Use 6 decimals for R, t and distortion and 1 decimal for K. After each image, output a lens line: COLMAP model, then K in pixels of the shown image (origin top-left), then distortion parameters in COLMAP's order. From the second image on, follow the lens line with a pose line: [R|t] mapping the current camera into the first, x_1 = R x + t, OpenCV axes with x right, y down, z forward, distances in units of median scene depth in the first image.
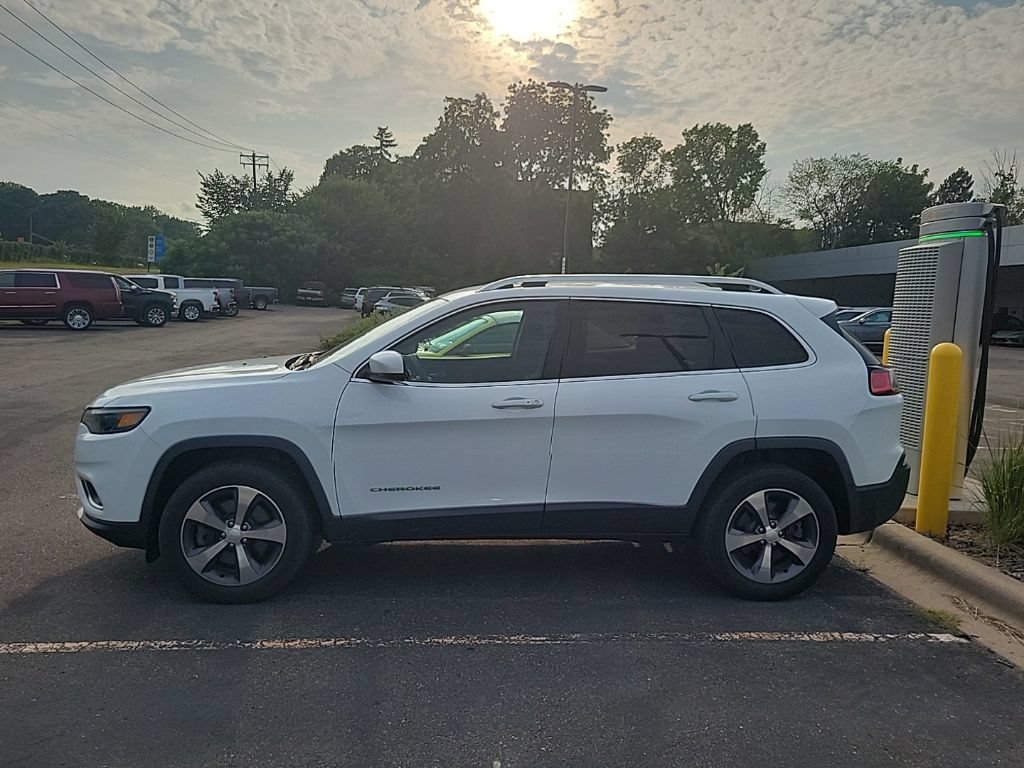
lens RADIAL K [[801.6, 0, 506.4], [0, 801.6, 364.3], [0, 0, 1]] dist [0.051929, -0.038268]
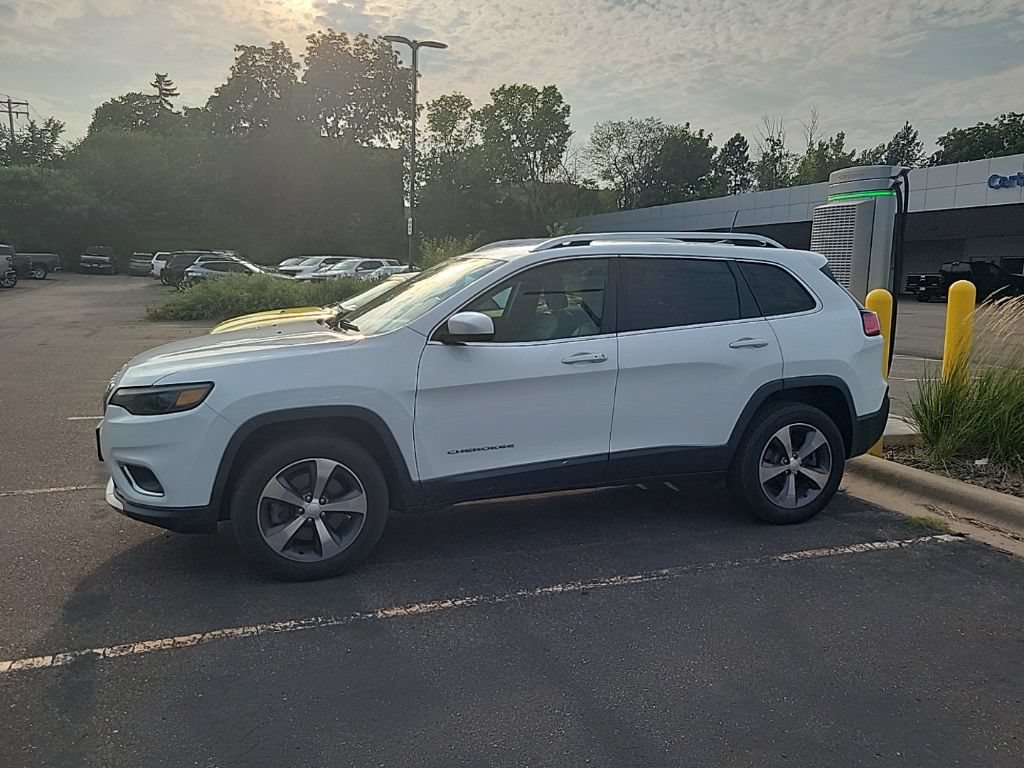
lens RADIAL K [[815.2, 0, 512.8], [0, 815.2, 352.3], [0, 0, 1]] dist [0.036819, -0.001101]
pose [[0.968682, -0.048196, 0.243582, -0.045235], [0.040643, 0.998527, 0.035943, -0.000112], [-0.244956, -0.024918, 0.969214, 0.000250]]
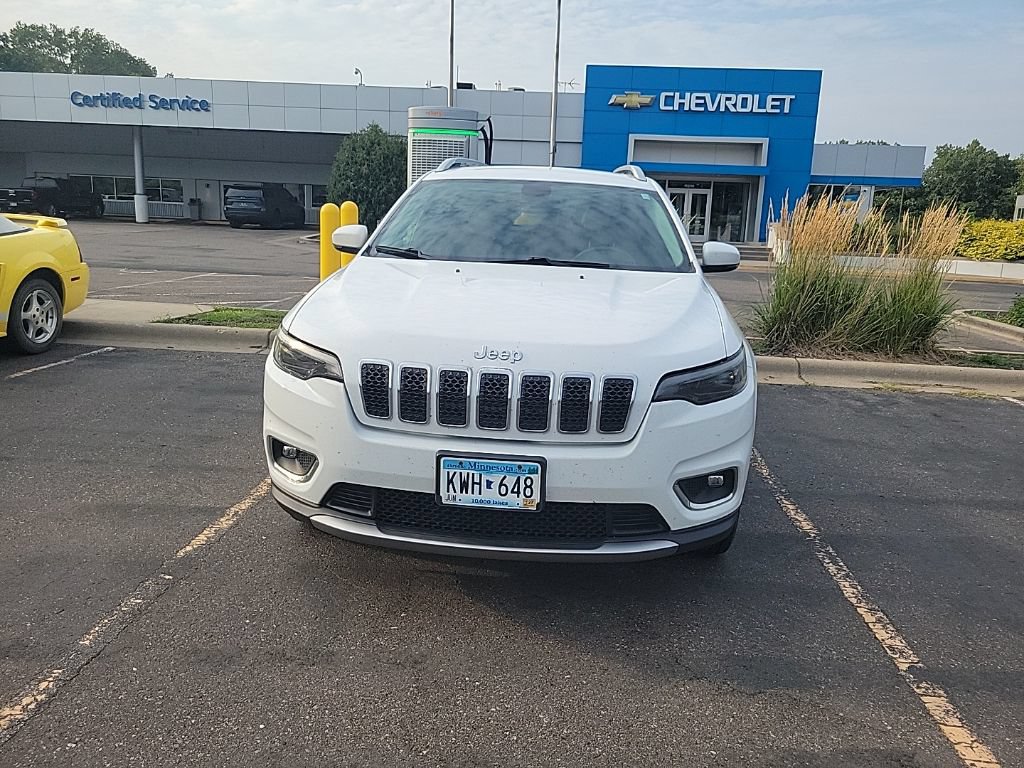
lens RADIAL K [[766.6, 0, 523.1], [0, 766.6, 369.1], [0, 0, 1]] dist [0.047714, -0.027046]
pose [[0.159673, -0.222978, 0.961658, -0.154115], [0.039124, 0.974820, 0.219534, -0.011177], [-0.986394, 0.002570, 0.164376, 0.144152]]
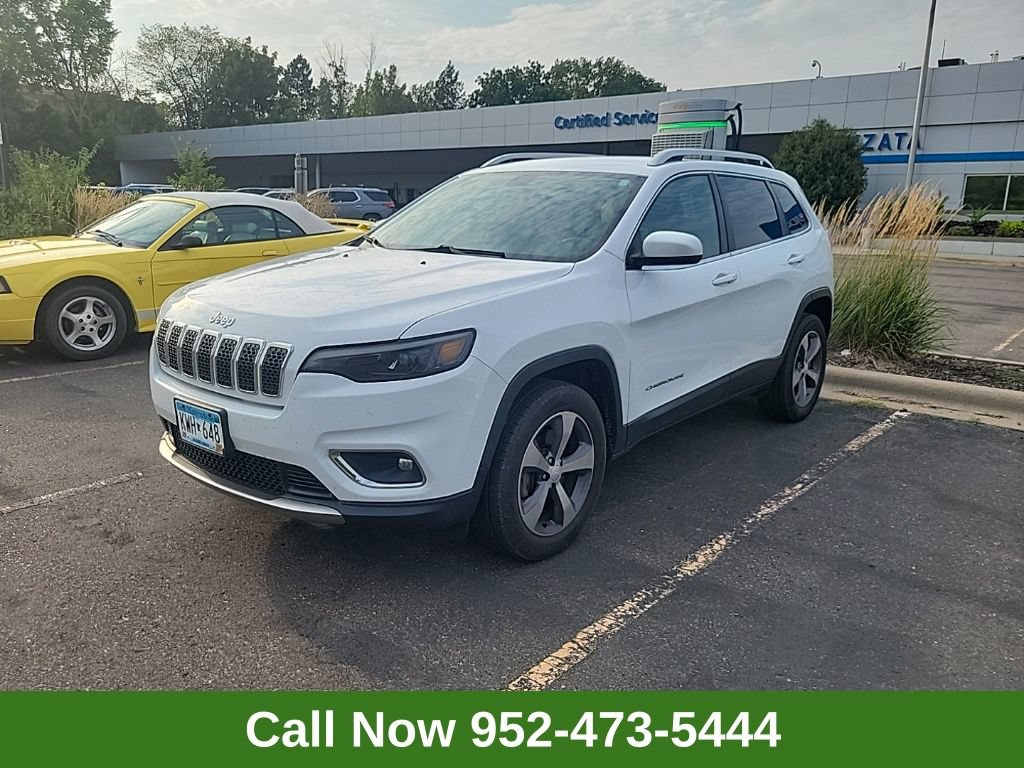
lens RADIAL K [[788.9, 0, 512.0], [0, 788.9, 384.0], [0, 0, 1]] dist [0.049856, -0.030830]
pose [[0.704083, -0.177394, 0.687604, -0.120277], [0.059252, 0.979594, 0.192052, -0.004017], [-0.707642, -0.094479, 0.700226, 0.065361]]
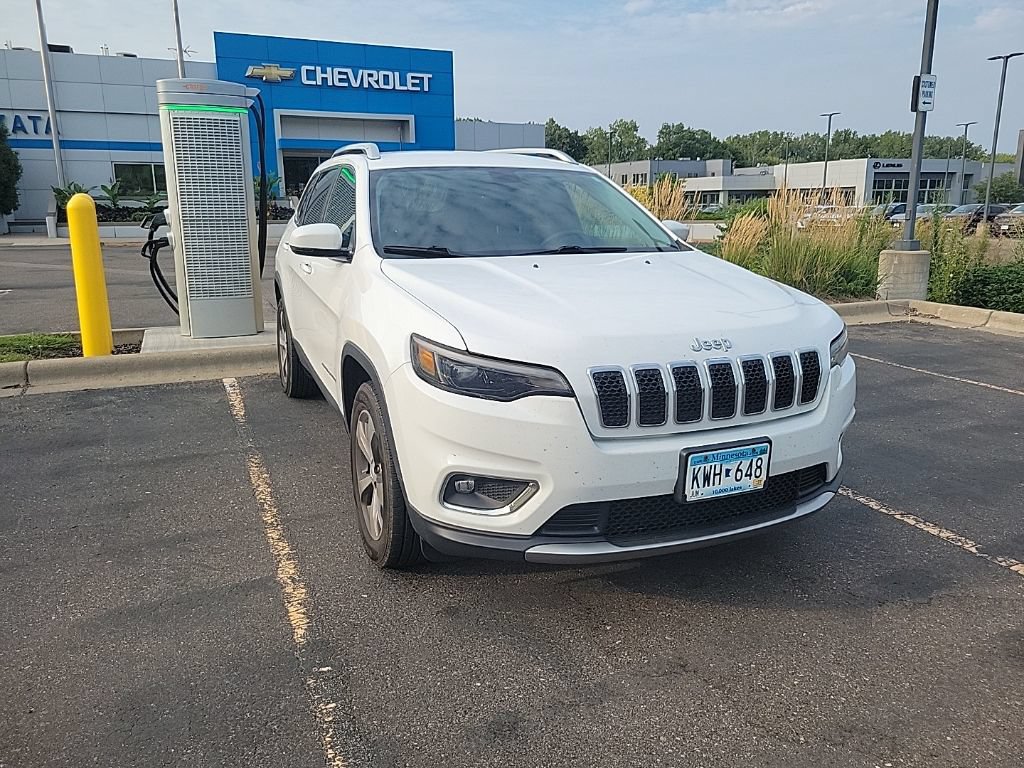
lens RADIAL K [[766.6, 0, 523.1], [0, 766.6, 369.1], [0, 0, 1]] dist [0.047714, -0.027046]
pose [[-0.314269, -0.239071, 0.918738, -0.145744], [0.063942, 0.960243, 0.271744, -0.015947], [-0.947178, 0.144147, -0.286488, 0.202410]]
